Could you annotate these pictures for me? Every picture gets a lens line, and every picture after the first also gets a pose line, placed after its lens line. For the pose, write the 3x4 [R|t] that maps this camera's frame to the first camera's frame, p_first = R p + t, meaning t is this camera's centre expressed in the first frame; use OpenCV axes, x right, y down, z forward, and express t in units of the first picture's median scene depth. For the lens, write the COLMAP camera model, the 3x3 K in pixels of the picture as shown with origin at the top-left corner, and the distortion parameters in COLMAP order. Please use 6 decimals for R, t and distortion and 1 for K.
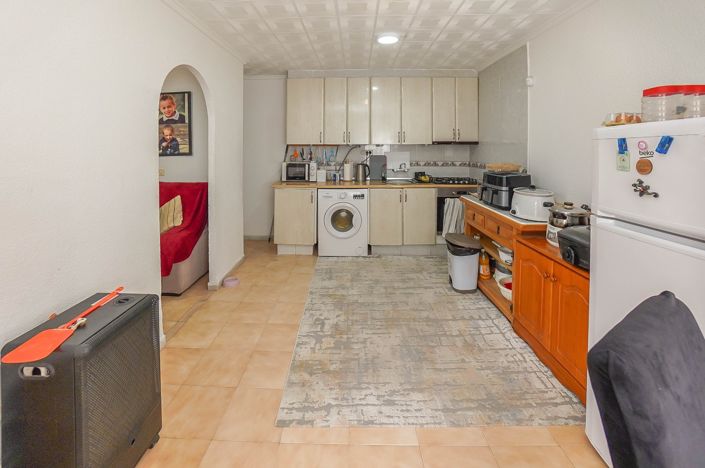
lens RADIAL K [[302.2, 0, 338.3], [0, 302.2, 147.6], [0, 0, 1]] dist [-0.032162, 0.004192]
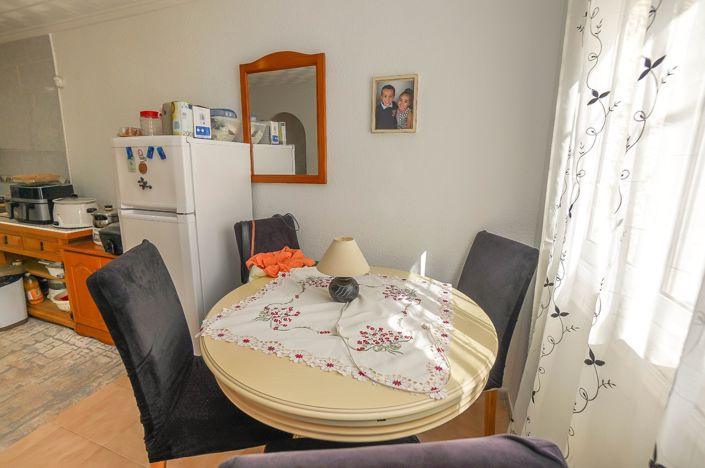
lens RADIAL K [[318.7, 0, 350.5], [0, 318.7, 227.3], [0, 0, 1]] dist [-0.035377, 0.009383]
pose [[0.310500, -0.190113, 0.931368, -0.057217], [-0.011217, 0.978995, 0.203574, 0.012489], [-0.950507, -0.073657, 0.301845, -0.212628]]
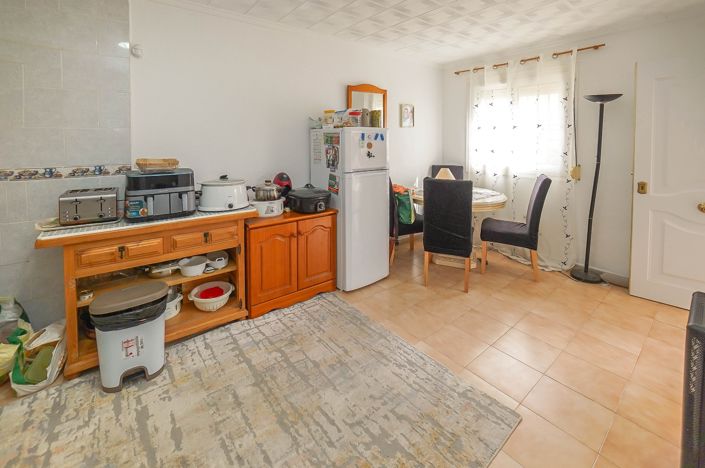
lens RADIAL K [[302.2, 0, 352.8], [0, 302.2, 139.8], [0, 0, 1]] dist [-0.032162, 0.004192]
pose [[-0.644180, -0.009861, 0.764811, -0.377963], [-0.003697, 0.999945, 0.009779, -0.002333], [-0.764865, 0.003472, -0.644181, 1.320812]]
